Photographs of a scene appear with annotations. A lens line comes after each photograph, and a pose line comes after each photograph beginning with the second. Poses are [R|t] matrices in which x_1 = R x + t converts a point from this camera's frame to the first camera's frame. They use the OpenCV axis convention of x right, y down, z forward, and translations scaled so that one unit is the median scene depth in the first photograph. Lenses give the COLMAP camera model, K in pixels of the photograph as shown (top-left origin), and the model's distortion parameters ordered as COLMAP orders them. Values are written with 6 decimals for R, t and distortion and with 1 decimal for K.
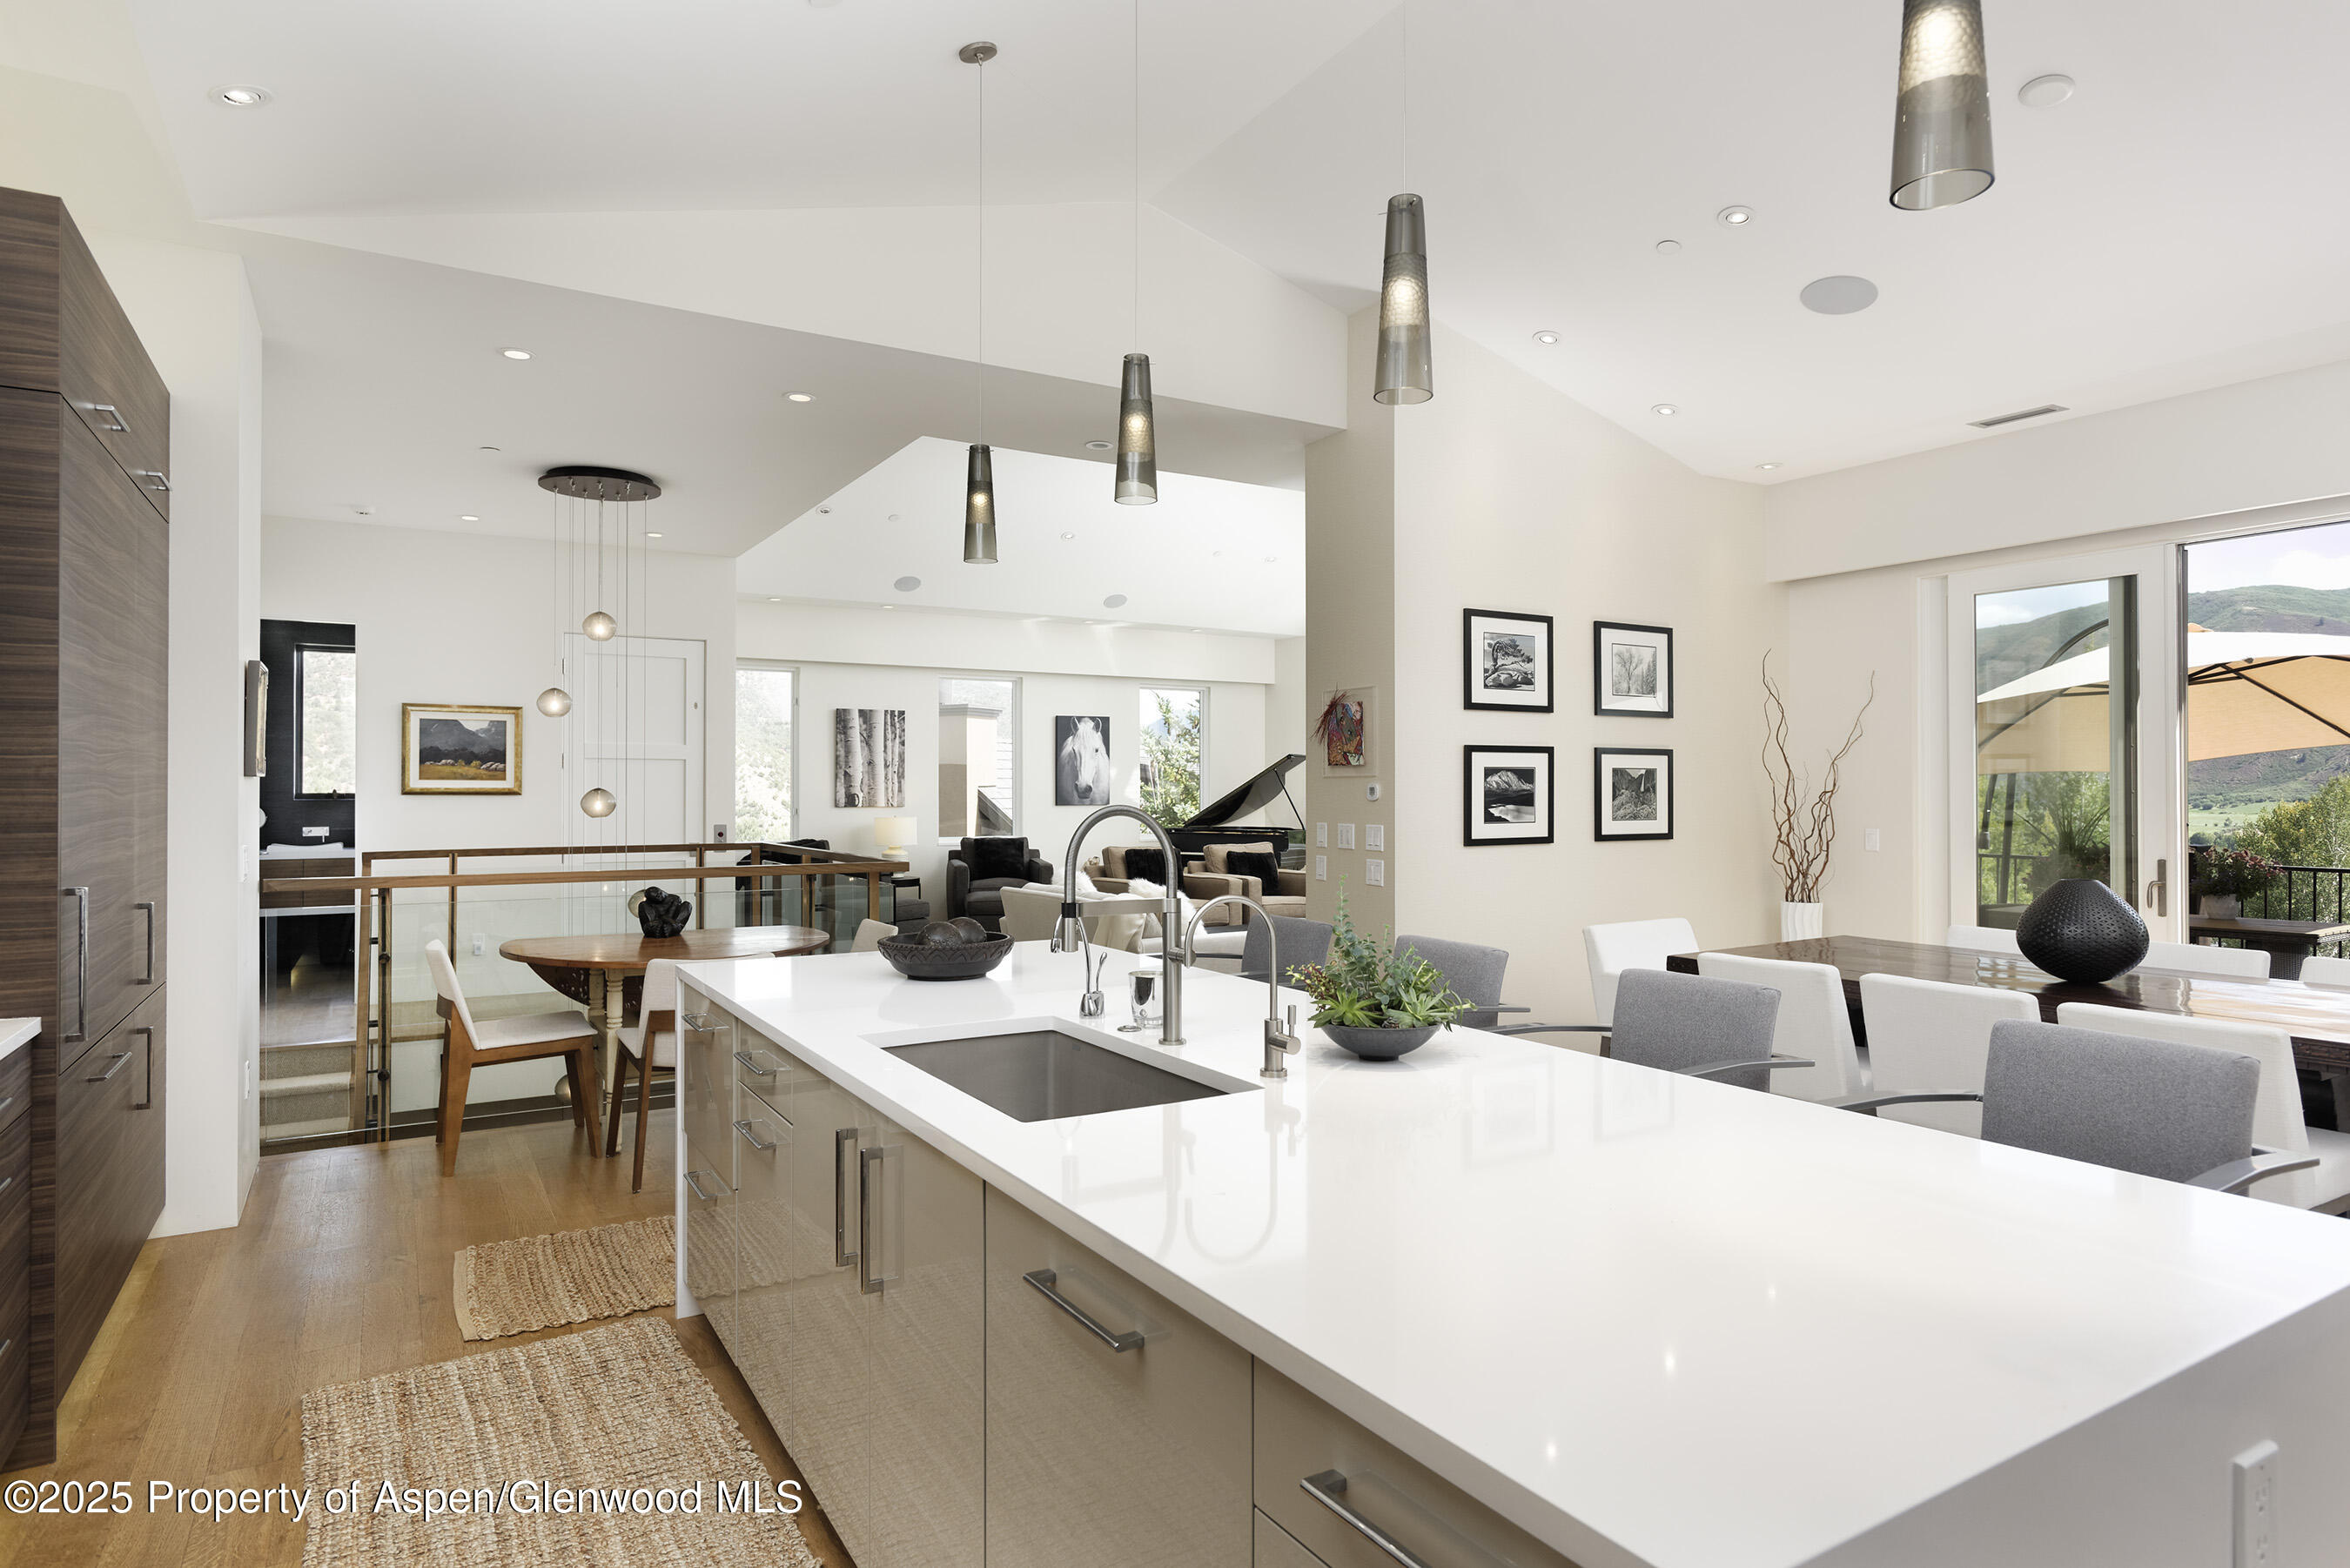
lens RADIAL K [[1393.3, 0, 1088.3], [0, 1393.3, 783.7], [0, 0, 1]] dist [0.003743, 0.004616]
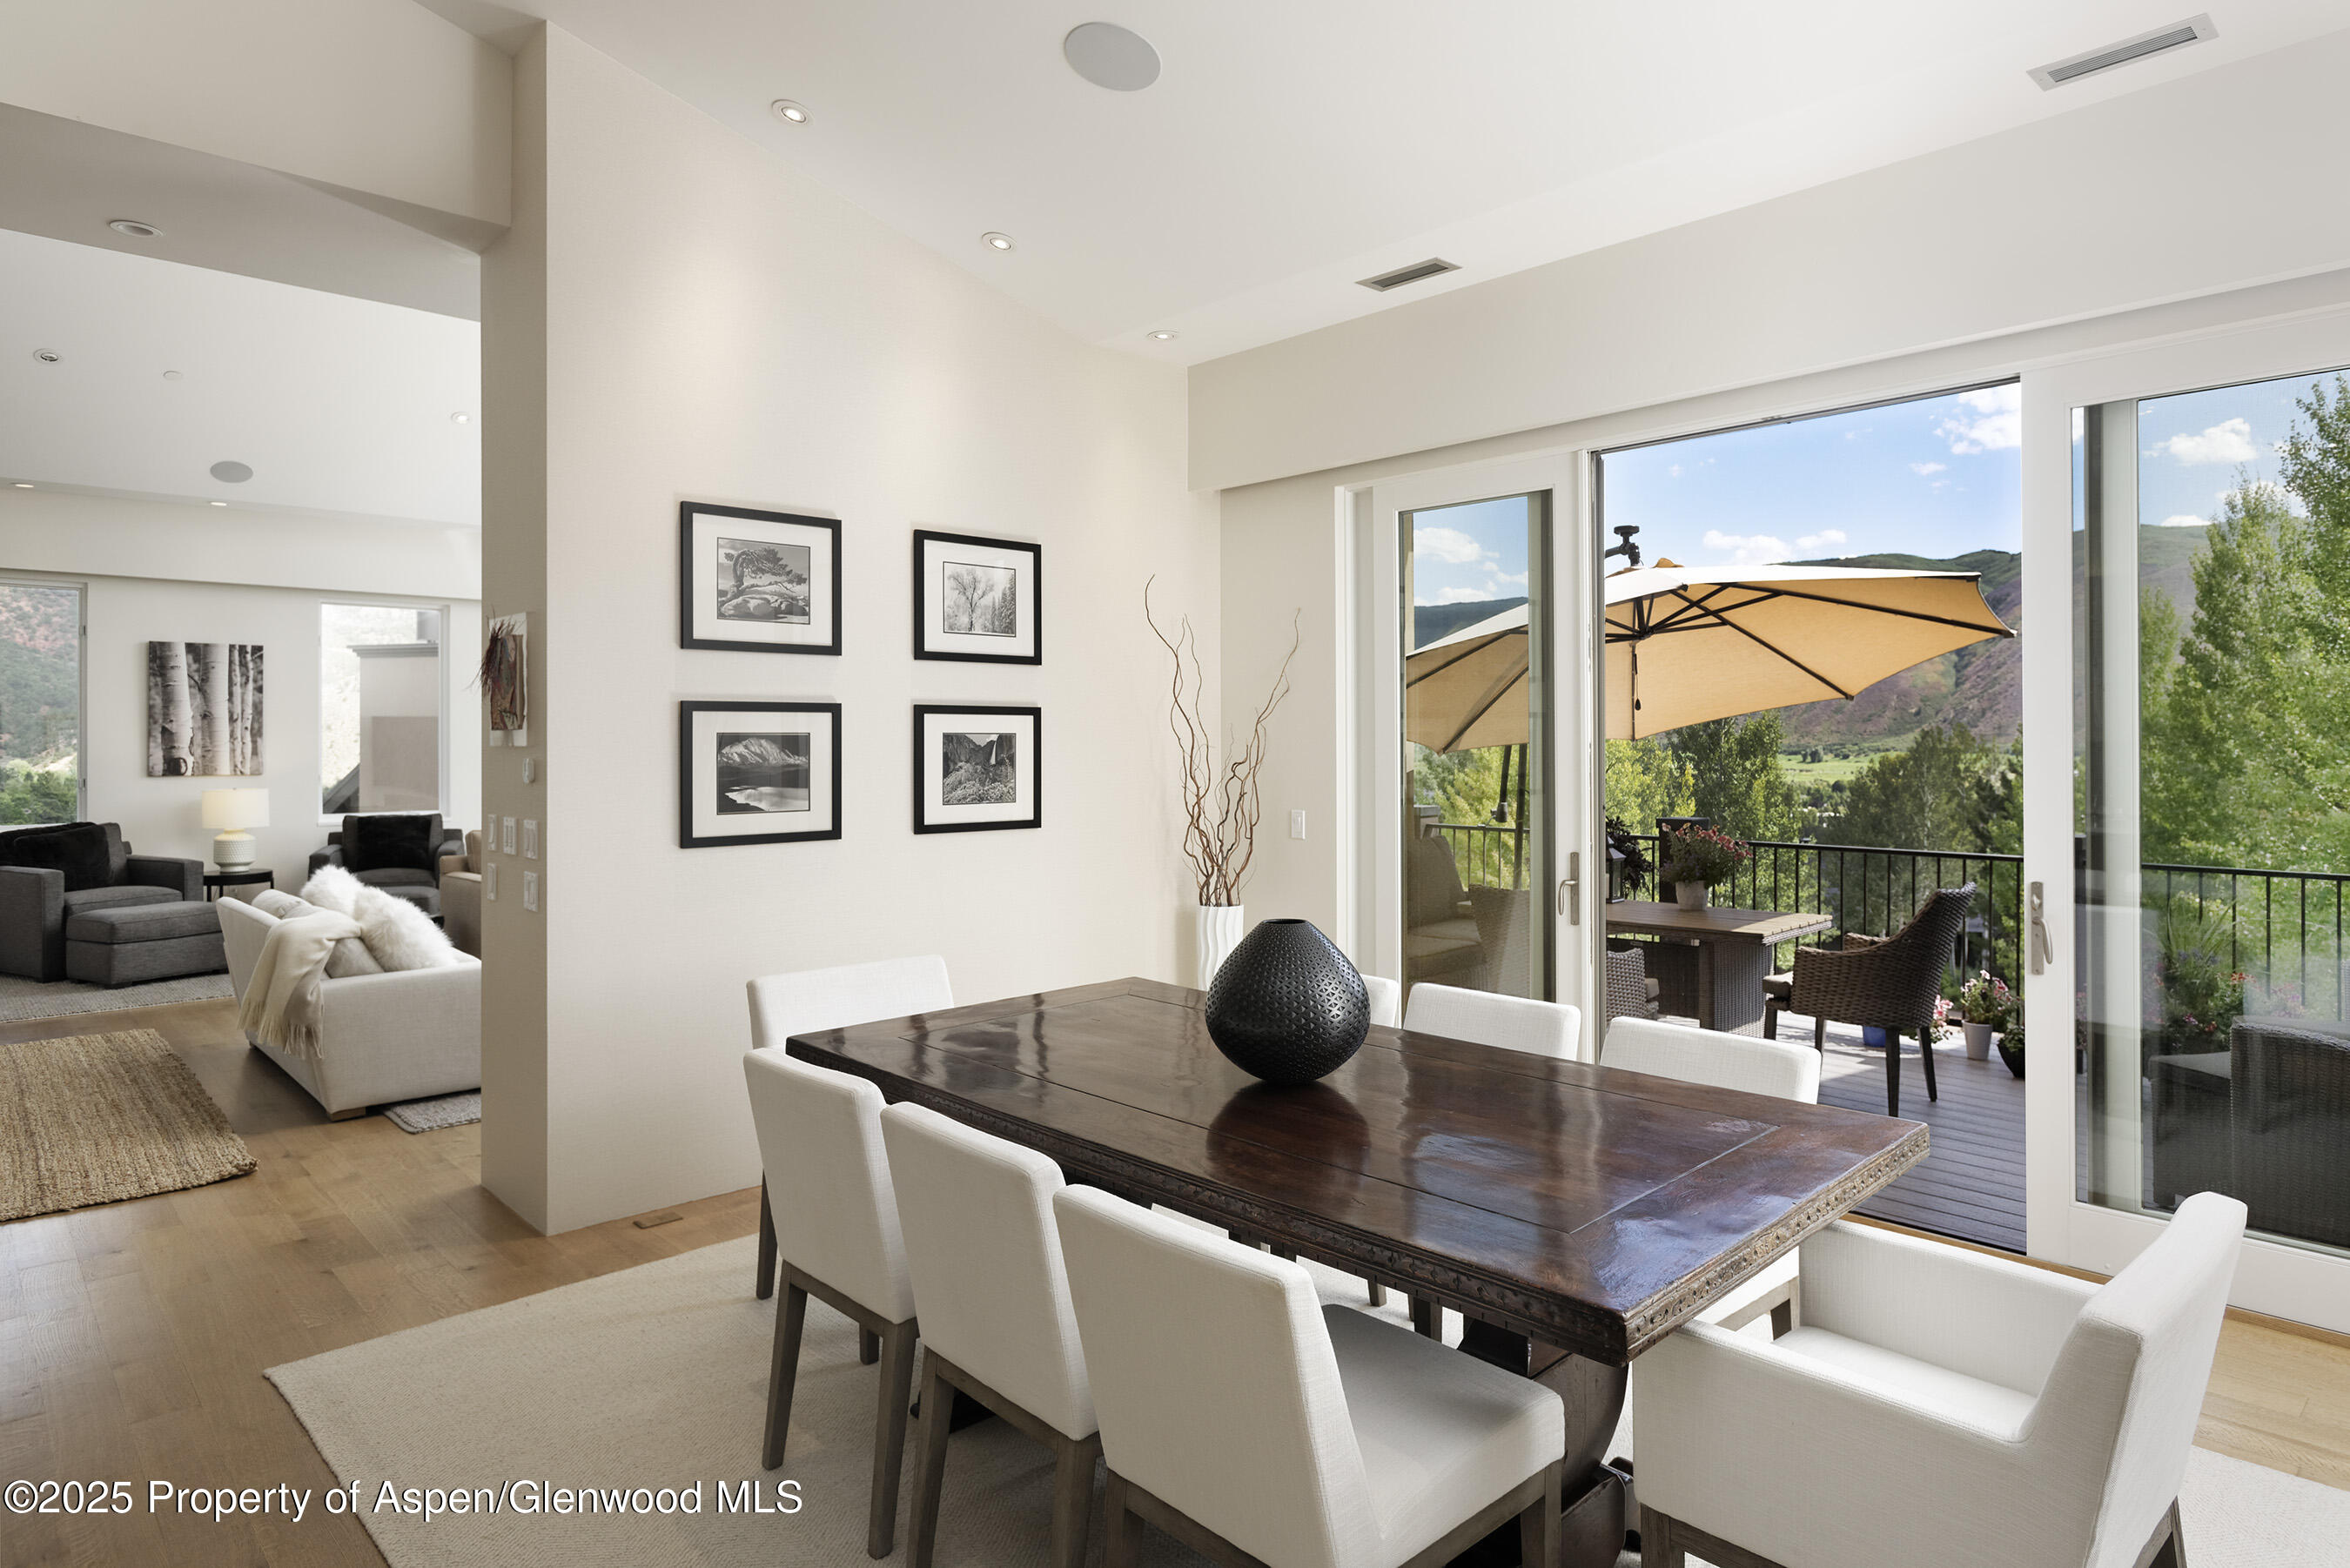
lens RADIAL K [[1393.3, 0, 1259.6], [0, 1393.3, 731.1], [0, 0, 1]] dist [0.003743, 0.004616]
pose [[0.968155, -0.000050, 0.250353, 0.319788], [0.000039, 1.000000, 0.000047, -0.010985], [-0.250353, -0.000035, 0.968155, 0.229003]]
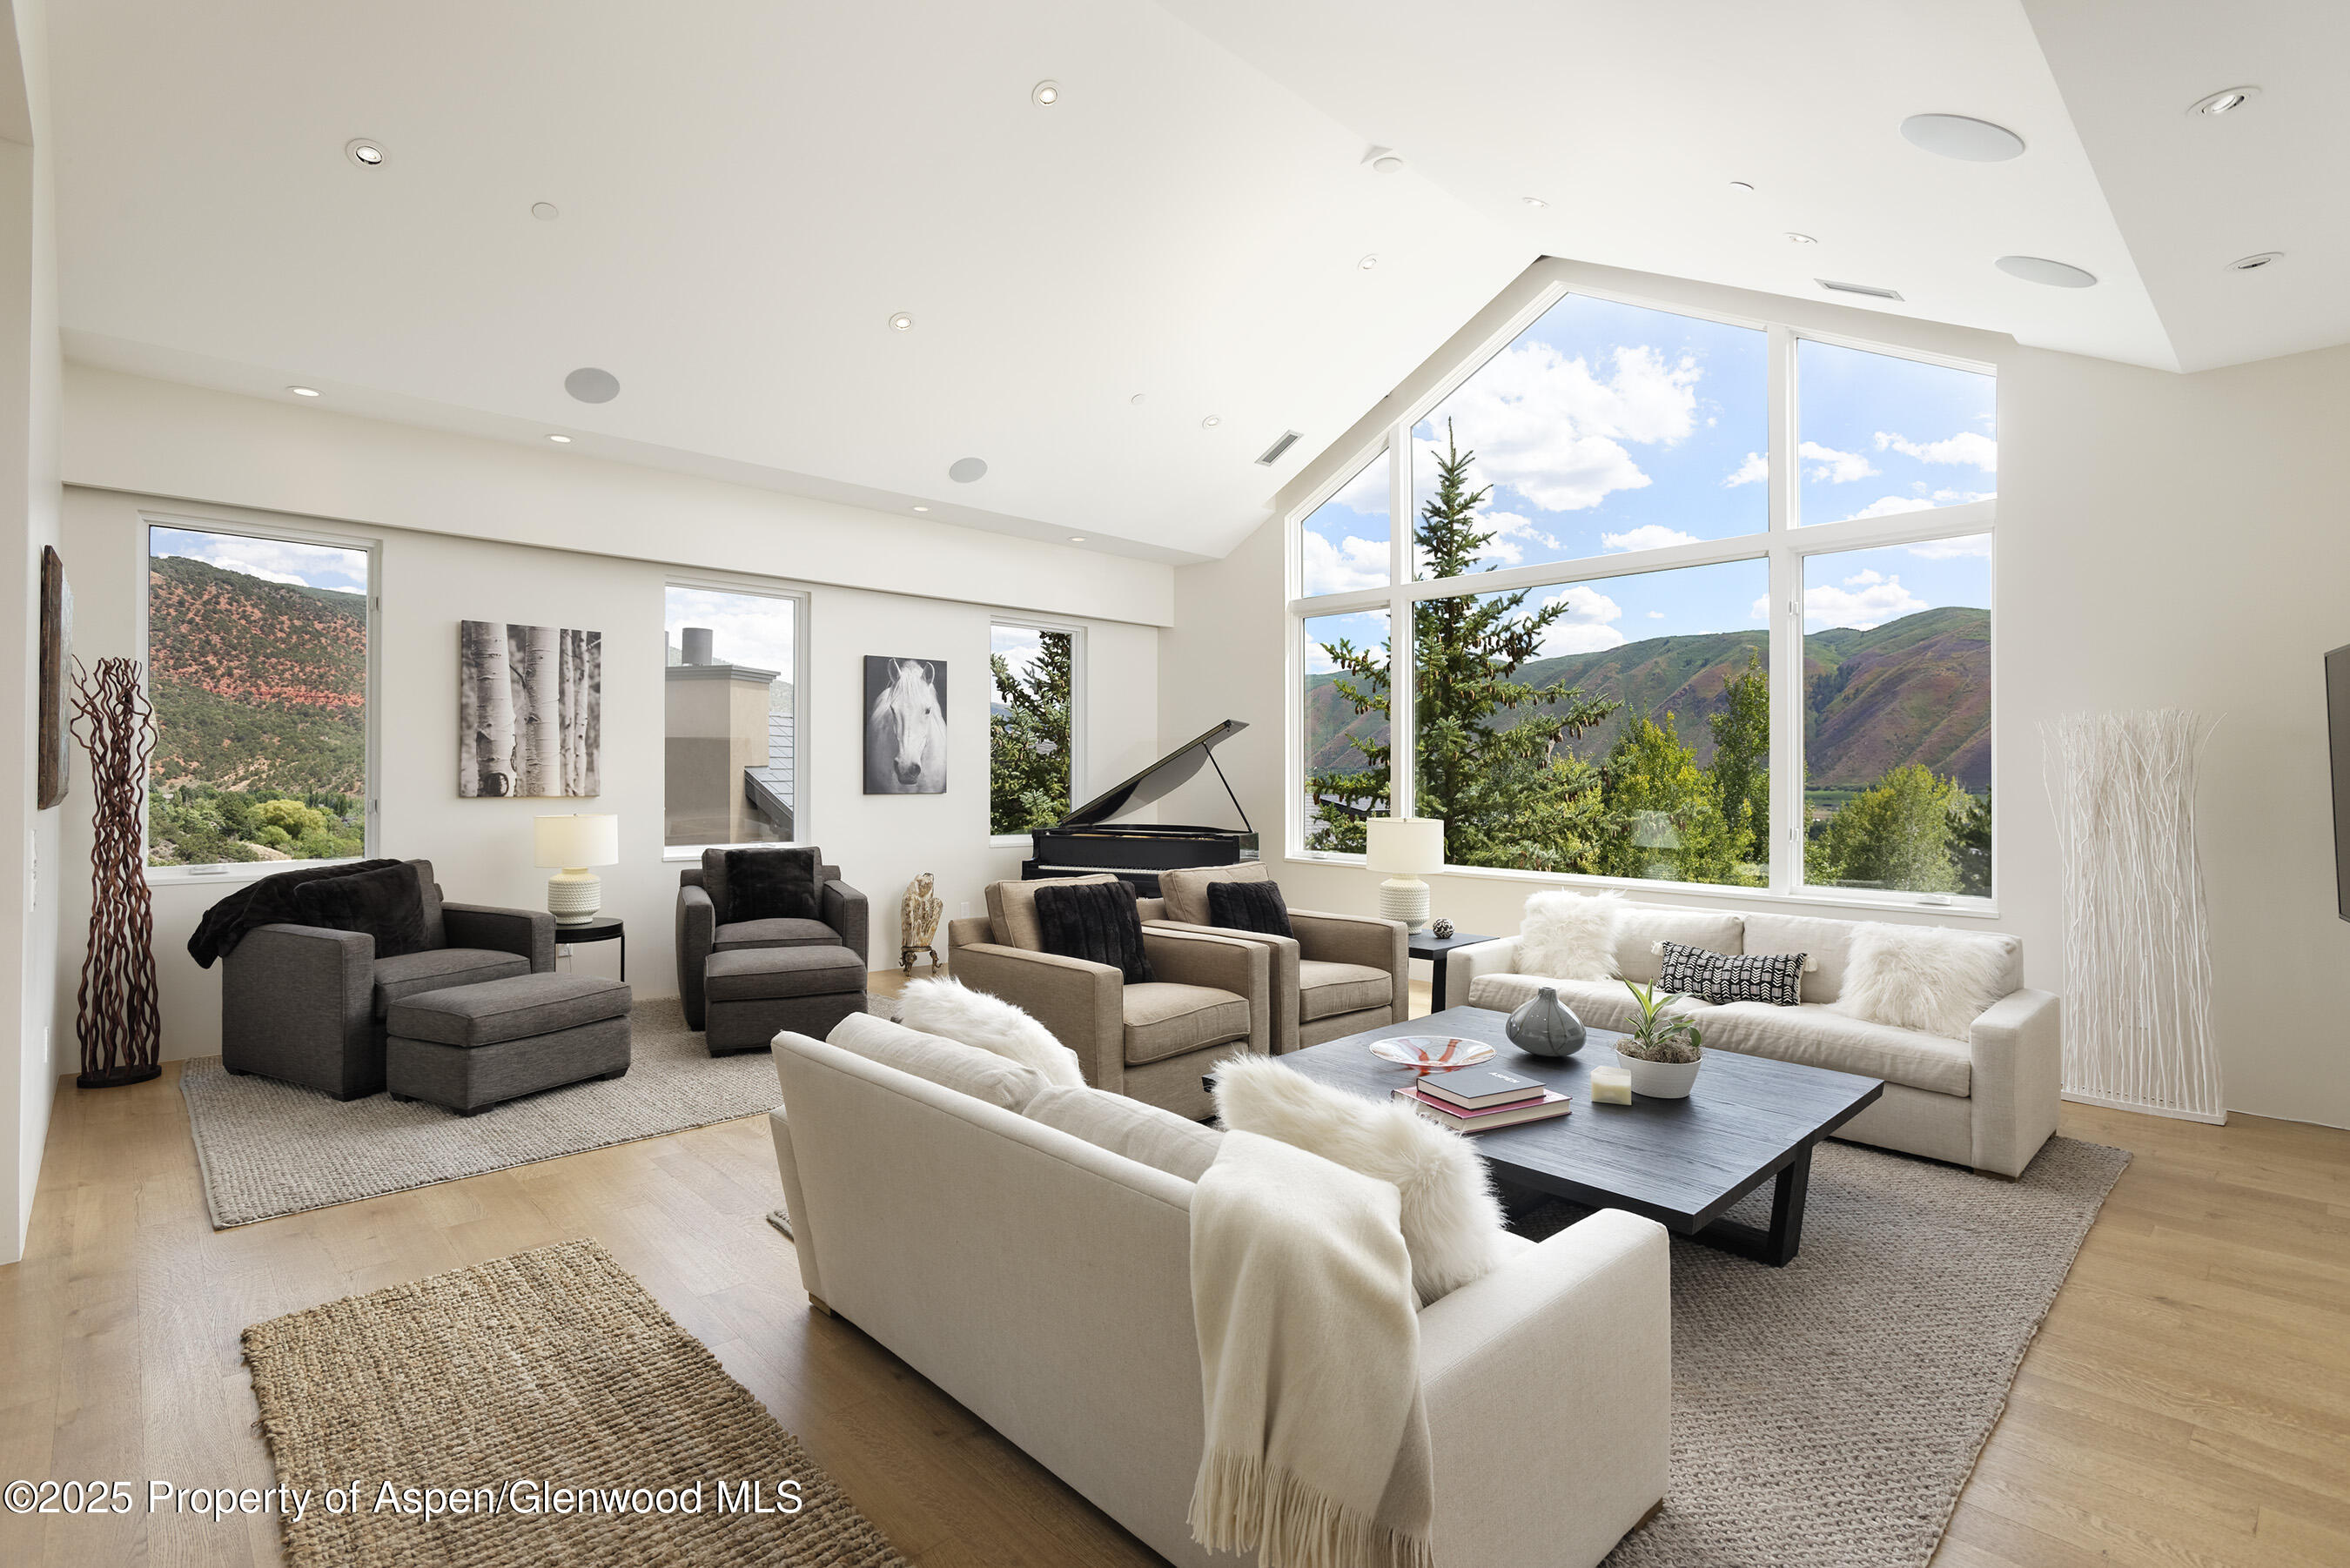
lens RADIAL K [[986.2, 0, 1115.2], [0, 986.2, 778.8], [0, 0, 1]] dist [0.019186, -0.000017]
pose [[0.963335, 0.006478, 0.268222, -0.056116], [-0.008814, 0.999933, 0.007509, 0.006632], [-0.268155, -0.009597, 0.963328, 0.873445]]
